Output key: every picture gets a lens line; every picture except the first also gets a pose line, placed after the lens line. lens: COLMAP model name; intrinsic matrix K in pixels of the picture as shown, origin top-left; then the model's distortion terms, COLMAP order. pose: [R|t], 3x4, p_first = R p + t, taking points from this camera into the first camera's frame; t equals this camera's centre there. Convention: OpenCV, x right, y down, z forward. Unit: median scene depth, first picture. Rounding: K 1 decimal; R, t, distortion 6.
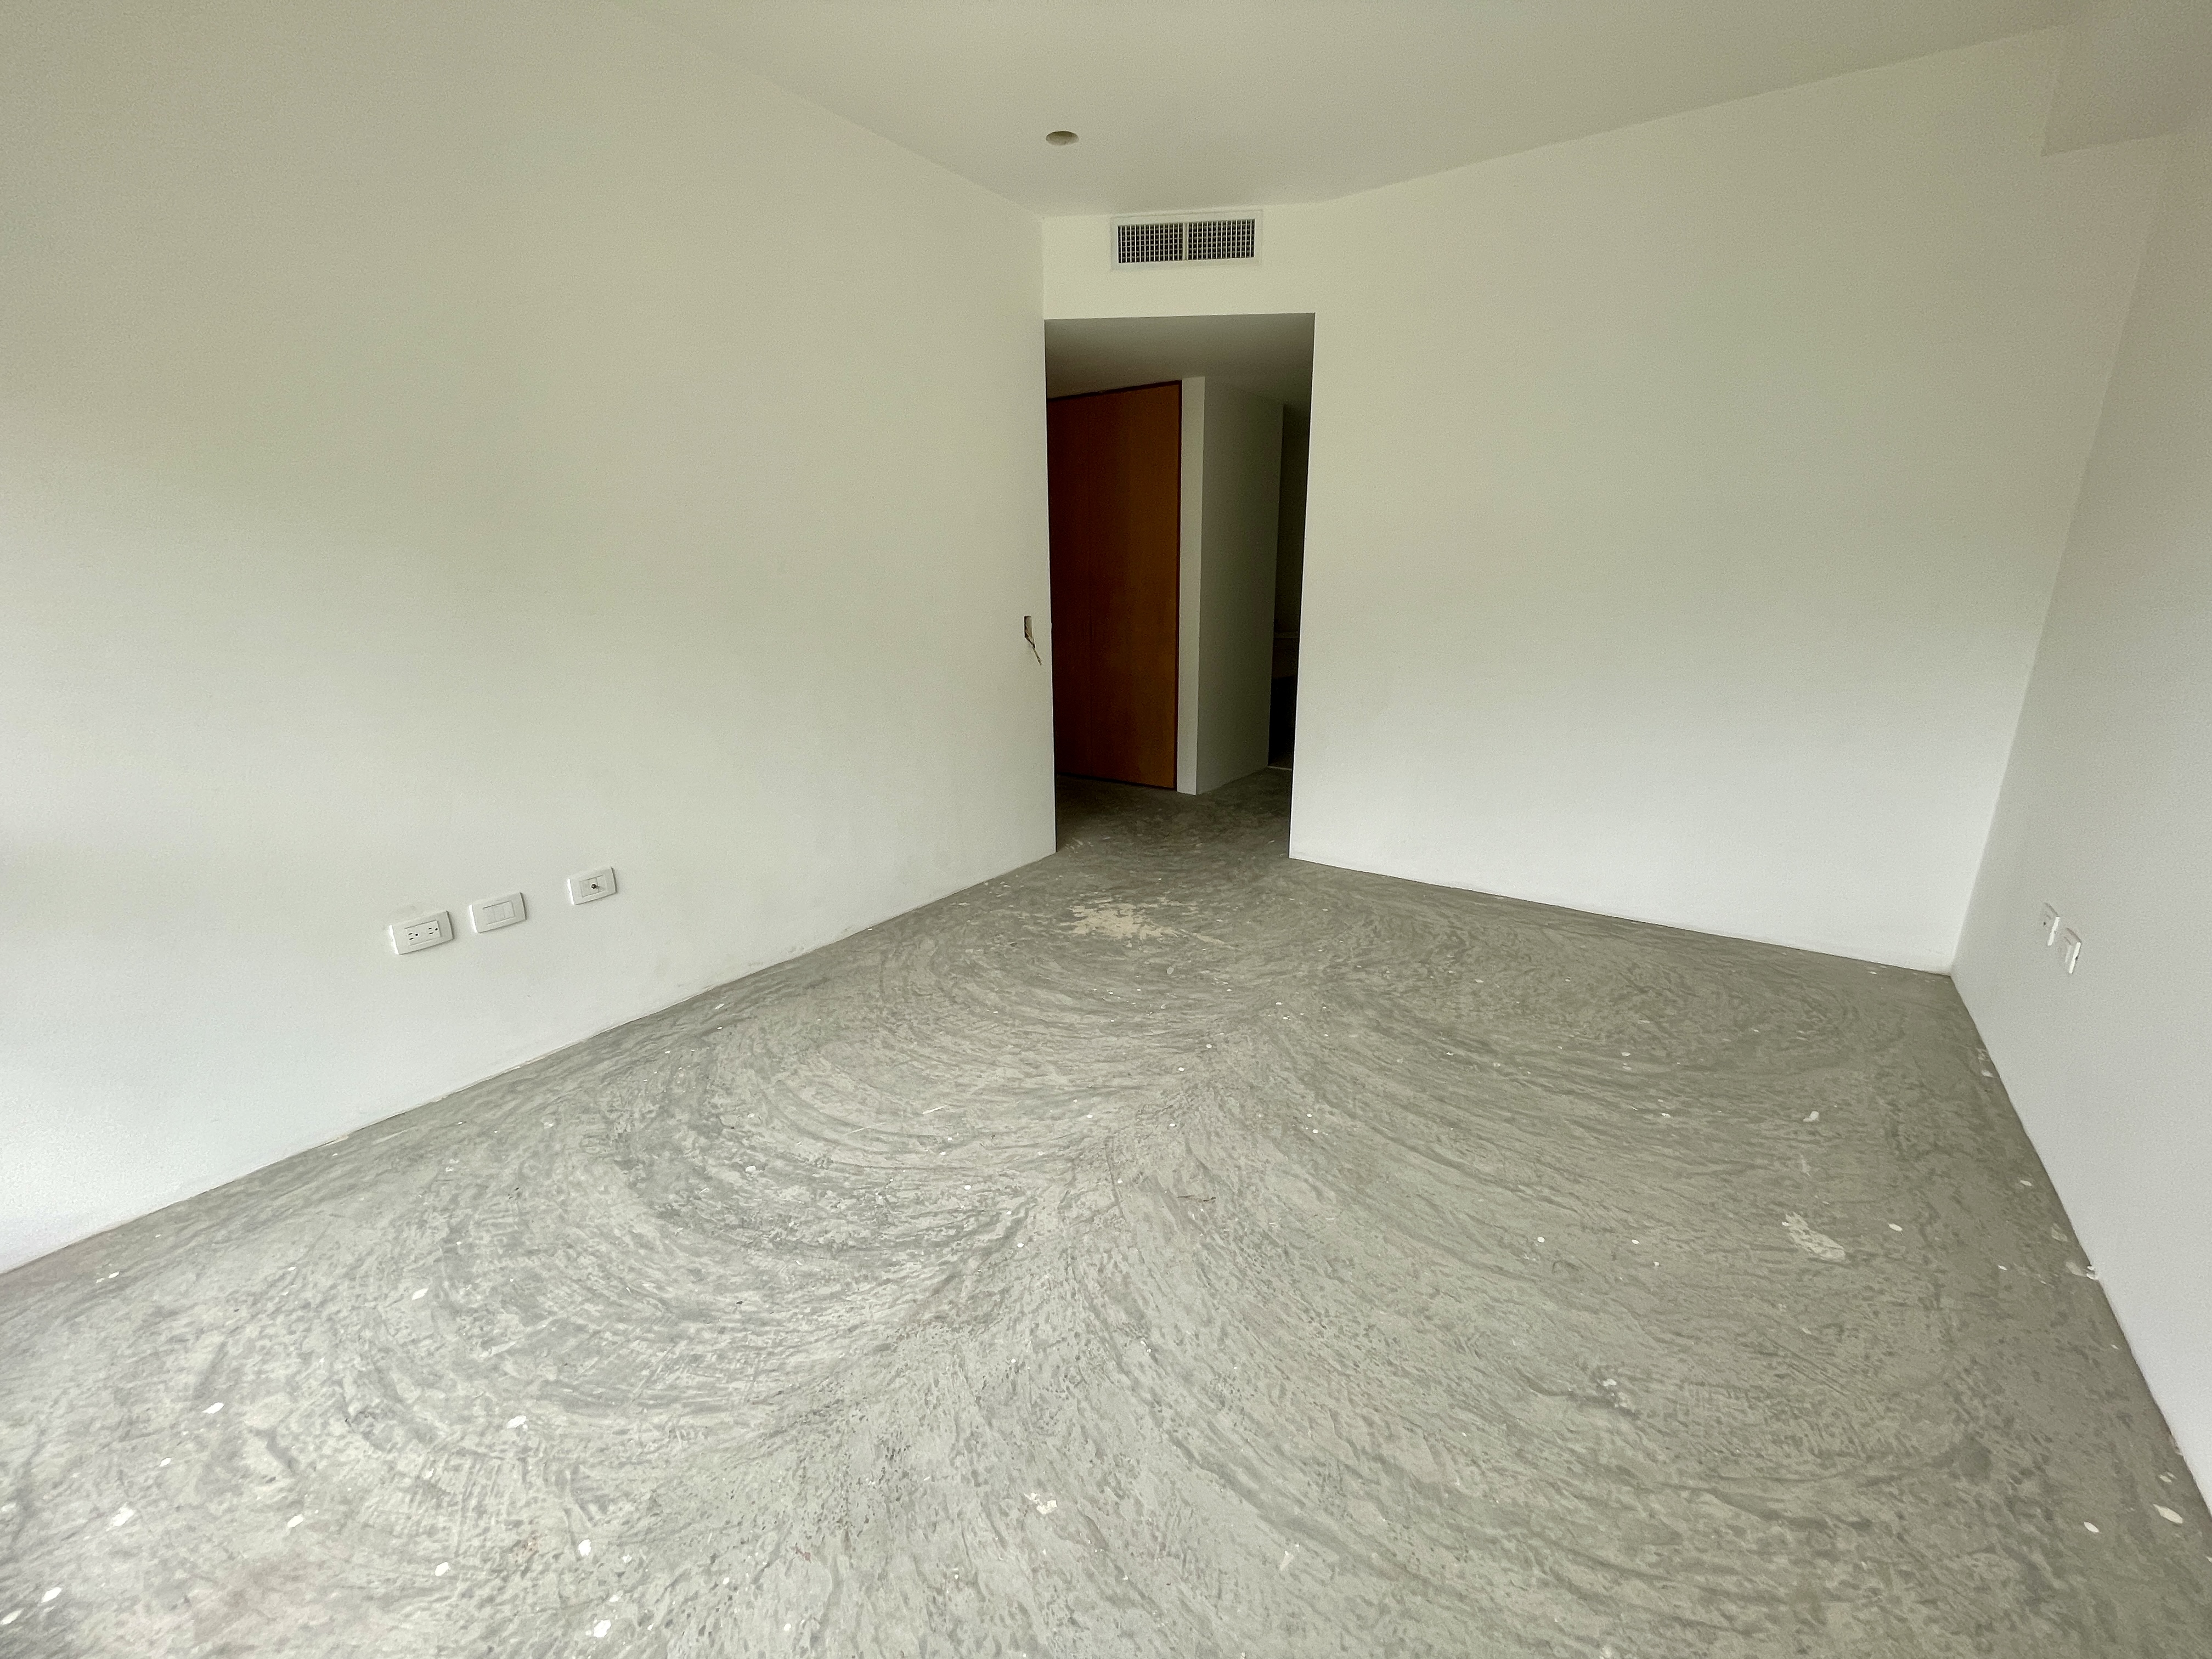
lens RADIAL K [[906.8, 0, 1104.5], [0, 906.8, 826.5], [0, 0, 1]] dist [-0.001285, -0.000323]
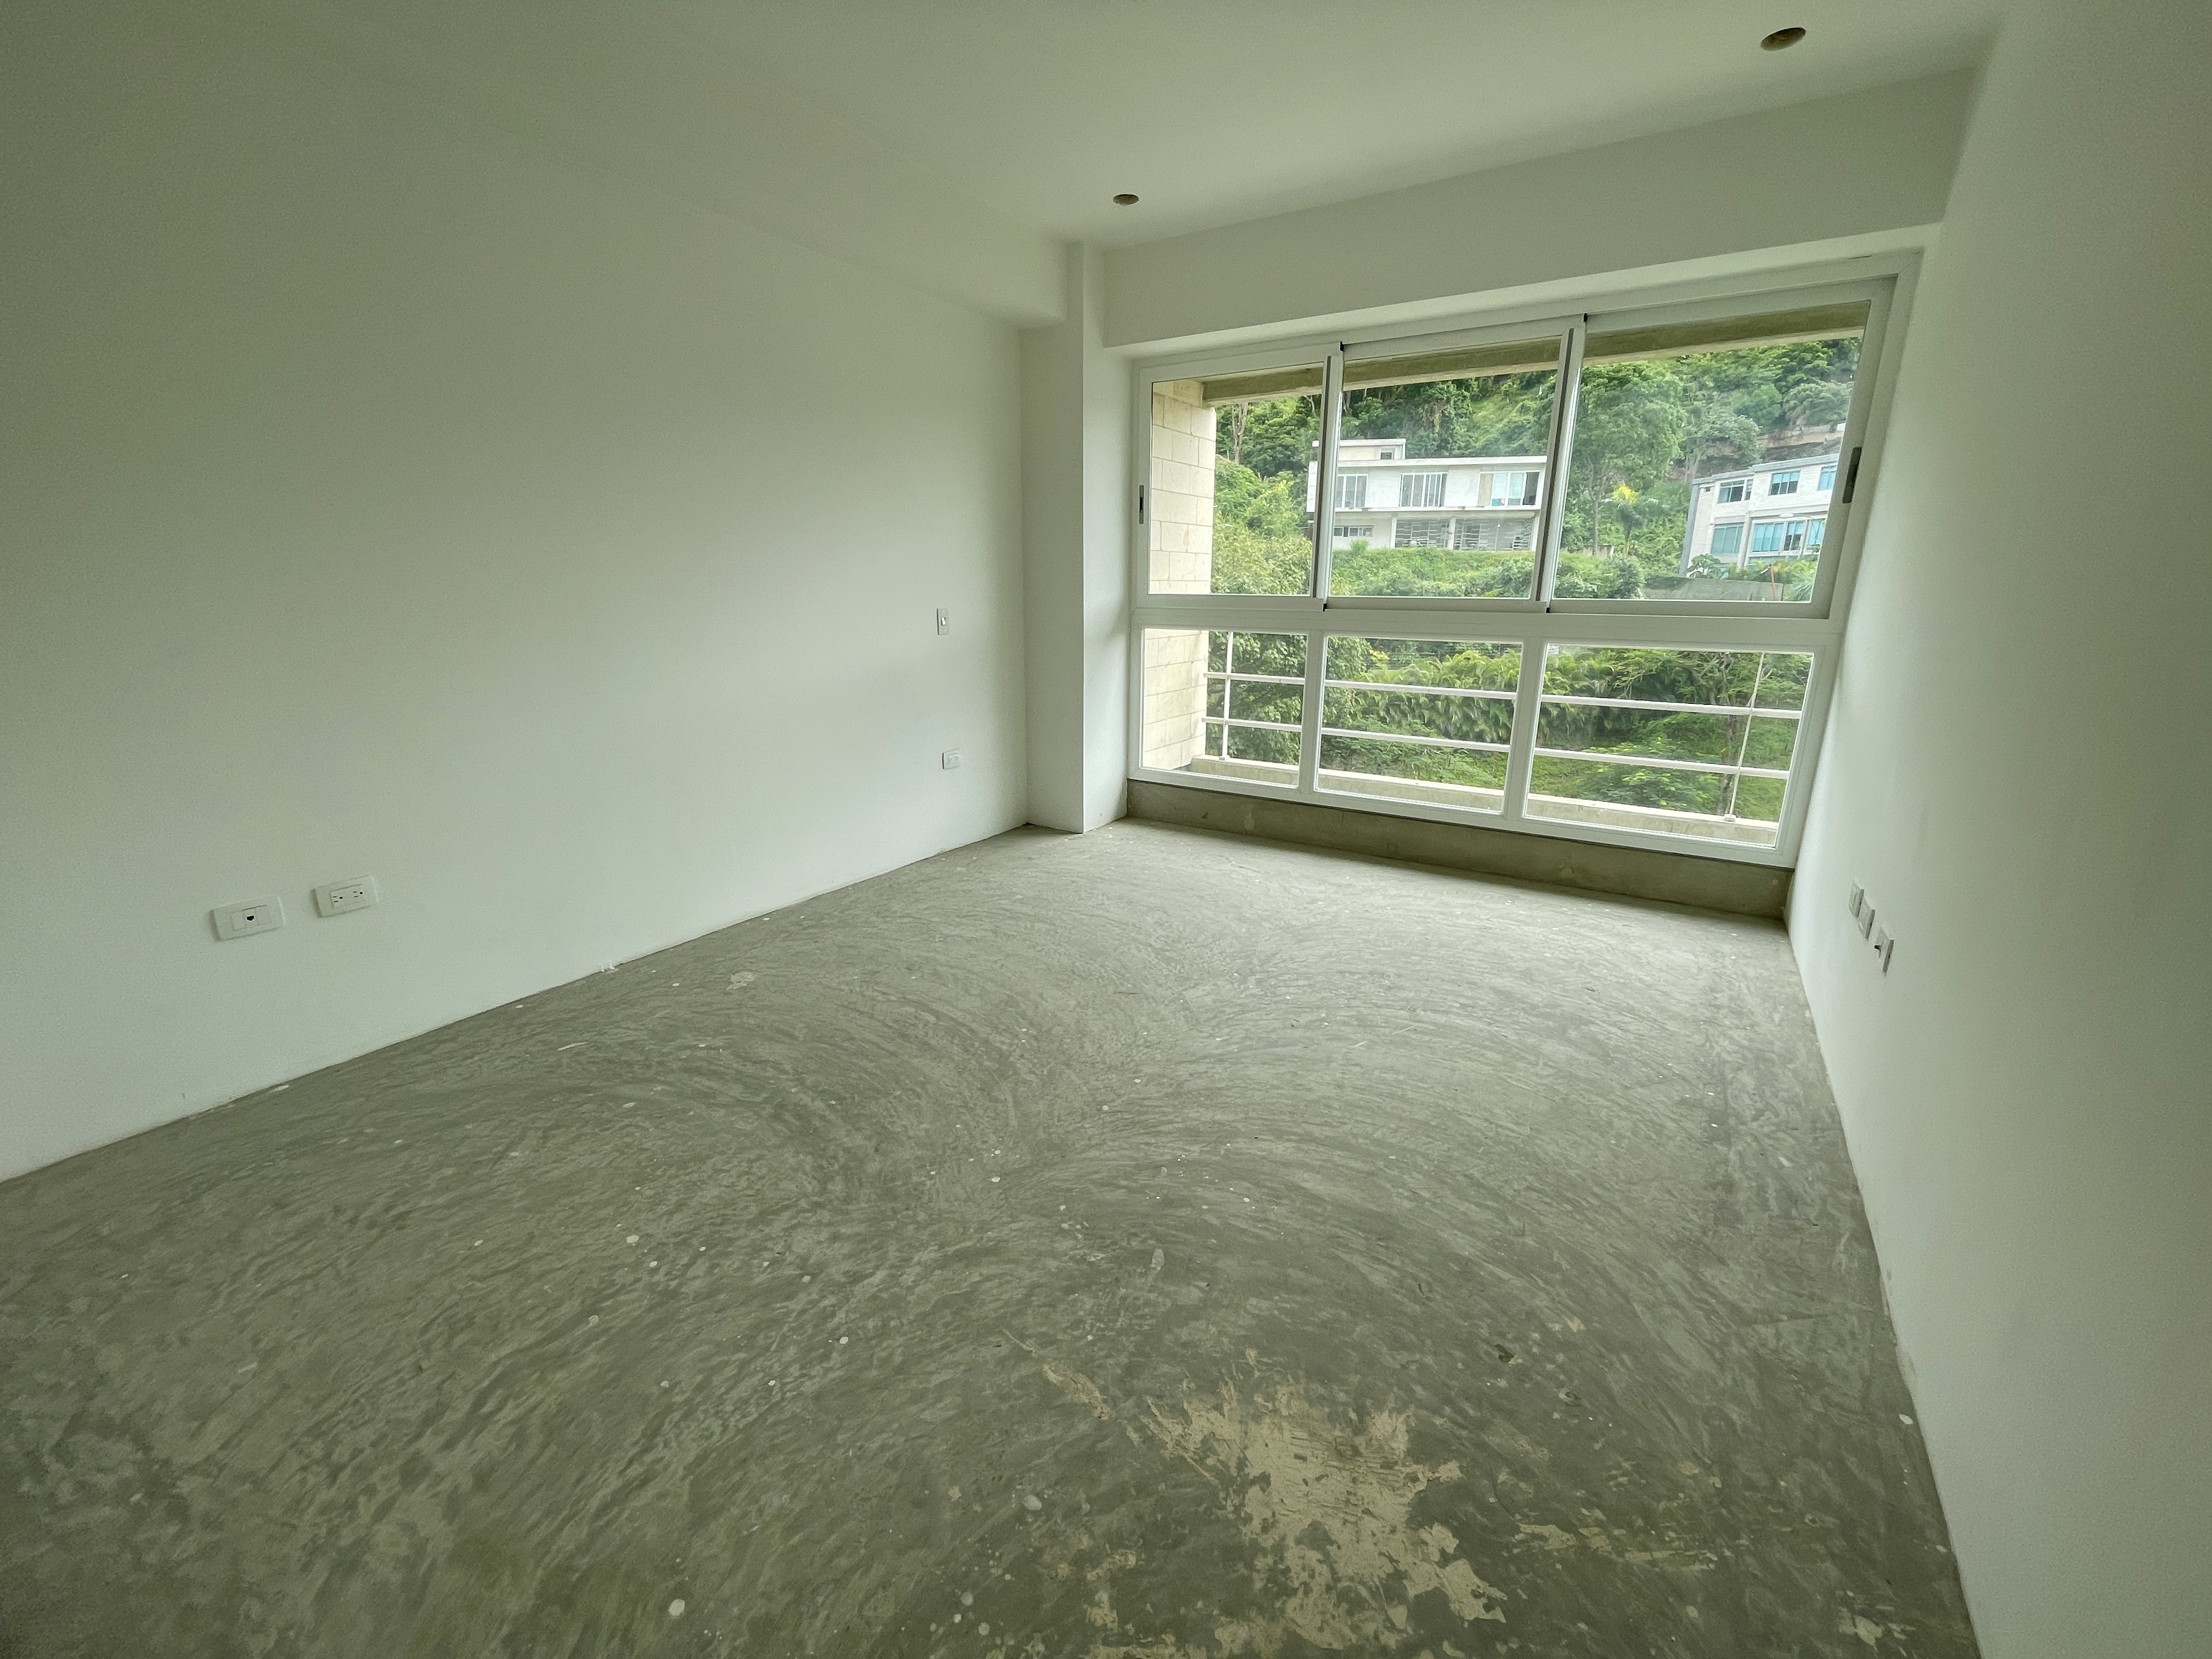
lens RADIAL K [[906.8, 0, 1104.5], [0, 906.8, 826.5], [0, 0, 1]] dist [-0.001285, -0.000323]
pose [[-0.998819, 0.010922, -0.047334, 0.144404], [-0.014558, 0.862317, 0.506160, -0.393583], [0.046345, 0.506251, -0.861140, 1.505193]]
